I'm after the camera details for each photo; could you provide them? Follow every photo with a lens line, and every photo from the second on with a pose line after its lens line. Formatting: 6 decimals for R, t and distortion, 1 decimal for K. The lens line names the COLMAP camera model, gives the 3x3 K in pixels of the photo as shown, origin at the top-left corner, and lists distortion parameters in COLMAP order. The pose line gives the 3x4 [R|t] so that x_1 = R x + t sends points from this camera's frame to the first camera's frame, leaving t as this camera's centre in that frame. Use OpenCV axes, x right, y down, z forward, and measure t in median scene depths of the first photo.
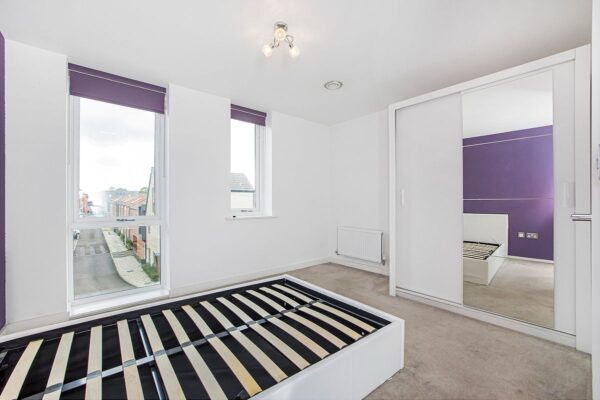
lens RADIAL K [[244.6, 0, 300.0], [0, 244.6, 200.0], [0, 0, 1]] dist [-0.002329, -0.000176]
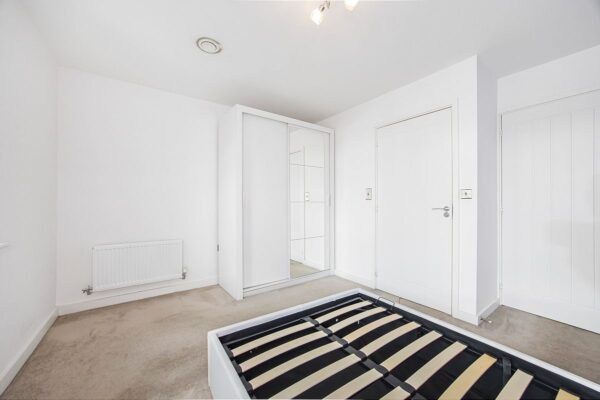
lens RADIAL K [[244.6, 0, 300.0], [0, 244.6, 200.0], [0, 0, 1]] dist [-0.002329, -0.000176]
pose [[0.080319, -0.006774, 0.996746, -0.628819], [-0.019345, 0.999778, 0.008353, -0.026448], [-0.996581, -0.019953, 0.080170, 0.739221]]
